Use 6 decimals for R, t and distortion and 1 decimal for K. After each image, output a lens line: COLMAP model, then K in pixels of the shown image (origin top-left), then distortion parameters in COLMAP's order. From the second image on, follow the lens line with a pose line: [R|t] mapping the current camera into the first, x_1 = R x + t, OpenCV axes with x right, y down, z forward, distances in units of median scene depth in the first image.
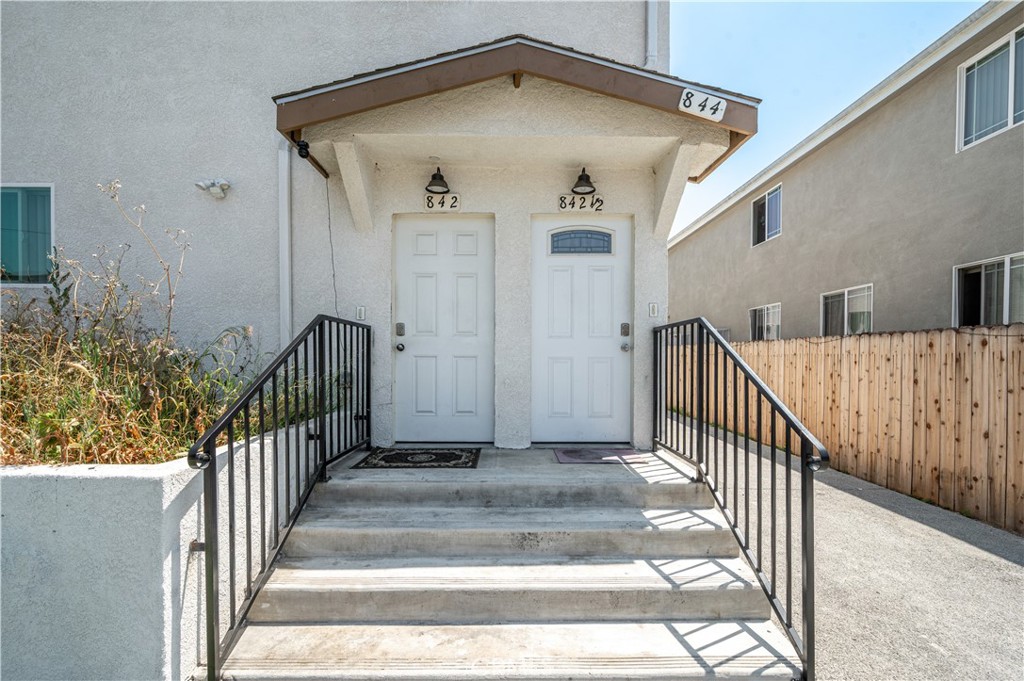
lens RADIAL K [[369.1, 0, 513.8], [0, 369.1, 350.6], [0, 0, 1]] dist [0.000758, -0.000219]
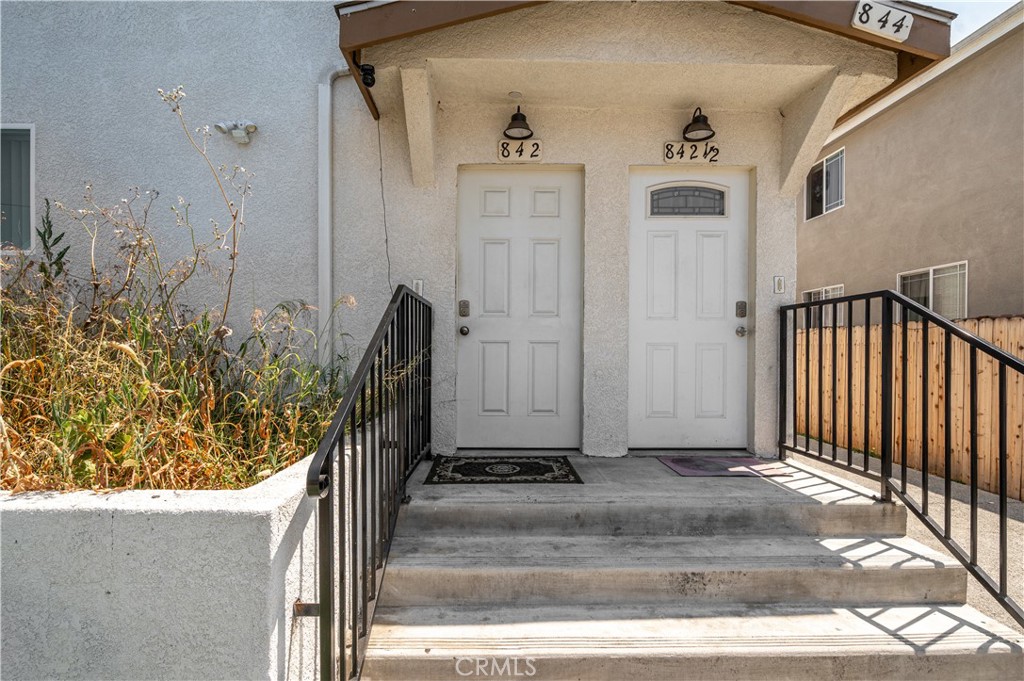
lens RADIAL K [[414.2, 0, 514.9], [0, 414.2, 337.8], [0, 0, 1]] dist [-0.000046, -0.000129]
pose [[0.999967, 0.001215, 0.008002, -0.249523], [-0.001167, 0.999981, -0.006108, 0.014492], [-0.008009, 0.006098, 0.999949, 0.116375]]
